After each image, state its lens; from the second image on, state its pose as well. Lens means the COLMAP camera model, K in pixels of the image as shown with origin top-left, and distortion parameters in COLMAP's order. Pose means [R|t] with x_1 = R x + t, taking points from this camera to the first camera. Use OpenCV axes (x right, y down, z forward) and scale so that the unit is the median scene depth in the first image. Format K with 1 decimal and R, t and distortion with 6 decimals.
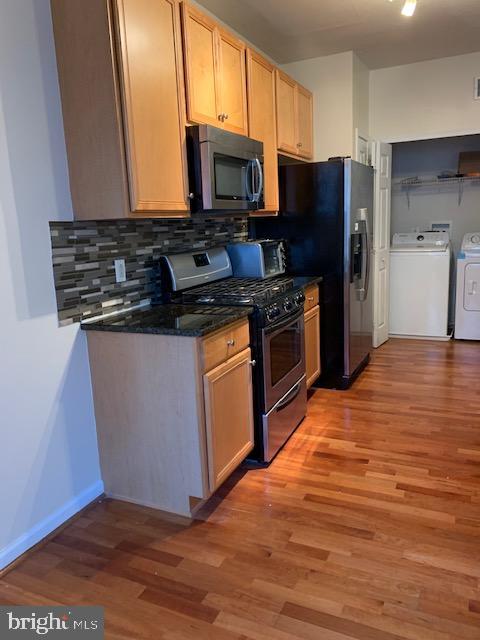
lens RADIAL K [[491.5, 0, 237.7], [0, 491.5, 316.2], [0, 0, 1]] dist [0.033996, 0.003542]
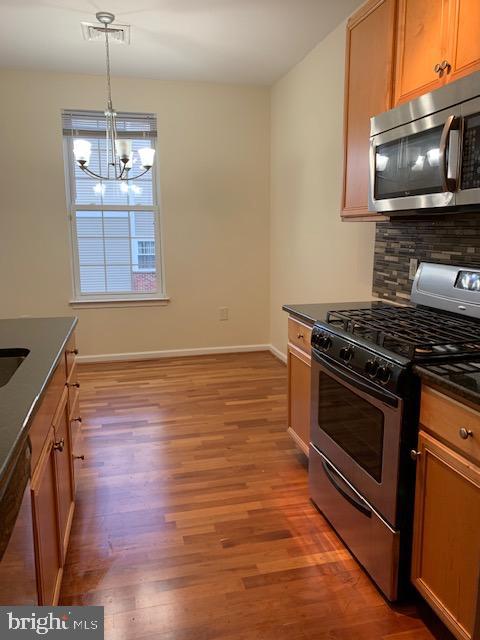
lens RADIAL K [[491.5, 0, 238.3], [0, 491.5, 319.1], [0, 0, 1]] dist [0.033996, 0.003542]
pose [[-0.782456, 0.156780, -0.602647, 0.743769], [-0.081242, 0.933813, 0.348415, -0.348818], [0.617384, 0.321580, -0.717930, 1.648432]]
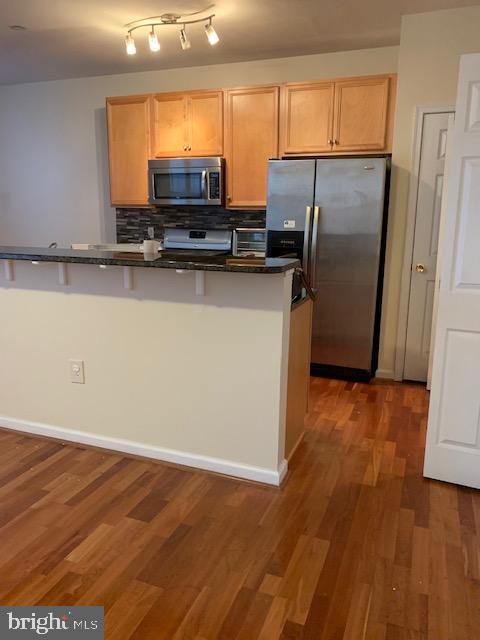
lens RADIAL K [[491.5, 0, 240.4], [0, 491.5, 316.0], [0, 0, 1]] dist [0.033996, 0.003542]
pose [[0.070265, 0.260991, -0.962781, 2.005924], [-0.199244, 0.949390, 0.242819, -0.359151], [0.977428, 0.174766, 0.118710, 1.252519]]
